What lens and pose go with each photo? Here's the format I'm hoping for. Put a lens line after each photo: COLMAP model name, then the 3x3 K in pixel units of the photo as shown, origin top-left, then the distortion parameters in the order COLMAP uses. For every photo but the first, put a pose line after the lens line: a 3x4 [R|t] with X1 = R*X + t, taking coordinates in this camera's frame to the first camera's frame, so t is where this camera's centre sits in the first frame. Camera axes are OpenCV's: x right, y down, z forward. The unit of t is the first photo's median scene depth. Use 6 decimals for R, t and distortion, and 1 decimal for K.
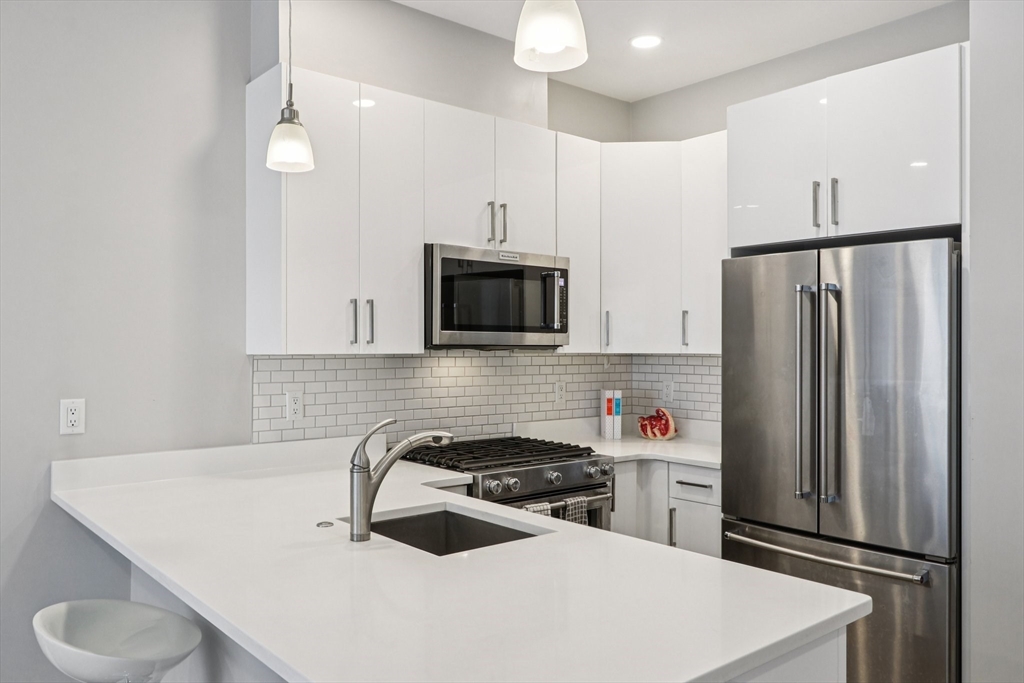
lens RADIAL K [[787.8, 0, 530.2], [0, 787.8, 349.2], [0, 0, 1]] dist [0.008833, 0.001763]
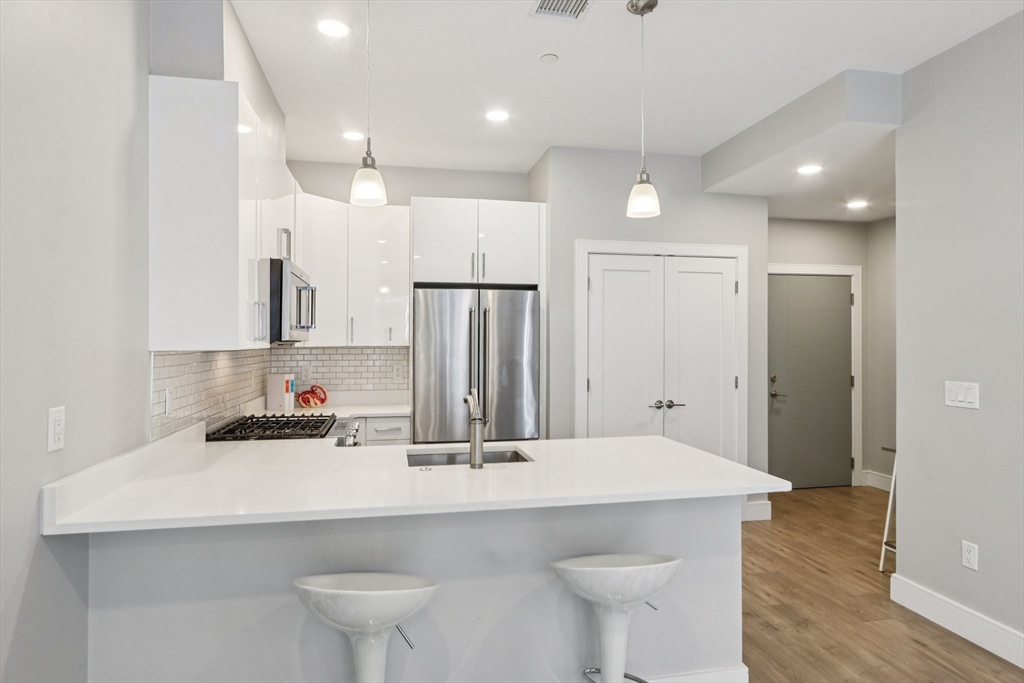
lens RADIAL K [[559.9, 0, 512.0], [0, 559.9, 341.5], [0, 0, 1]] dist [-0.000433, -0.000101]
pose [[0.500903, -0.003653, 0.865496, -0.639182], [0.005909, 0.999982, 0.000800, -0.002803], [-0.865483, 0.004713, 0.500916, 0.224989]]
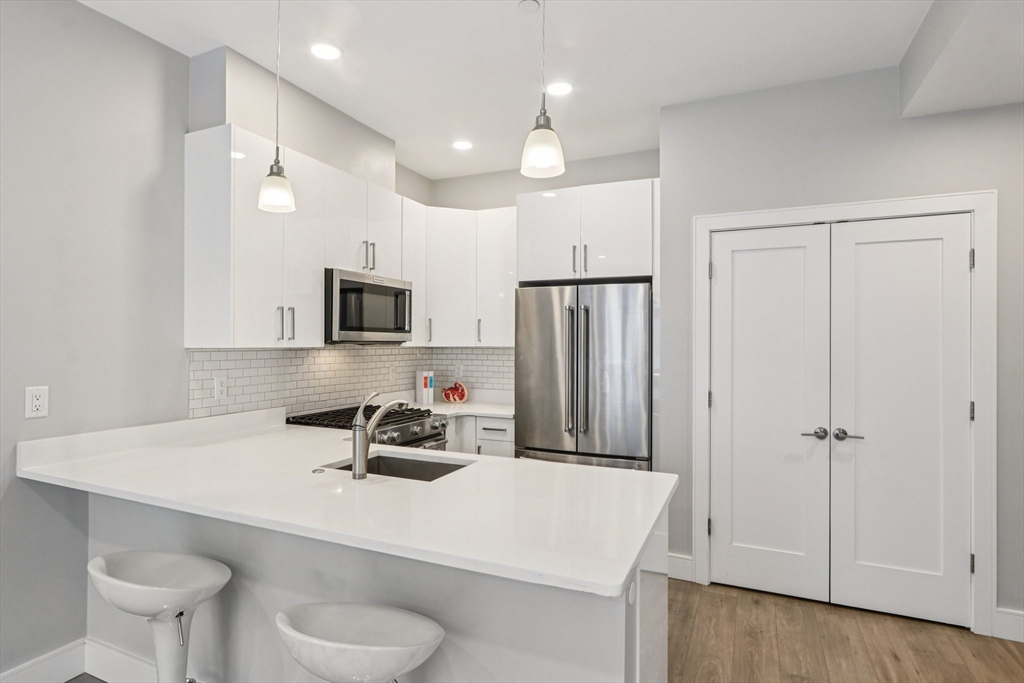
lens RADIAL K [[540.7, 0, 512.0], [0, 540.7, 341.5], [0, 0, 1]] dist [0.005137, 0.000179]
pose [[0.910201, 0.002613, 0.414159, -0.210083], [-0.001059, 0.999992, -0.003982, -0.000741], [-0.414166, 0.003186, 0.910196, -0.003363]]
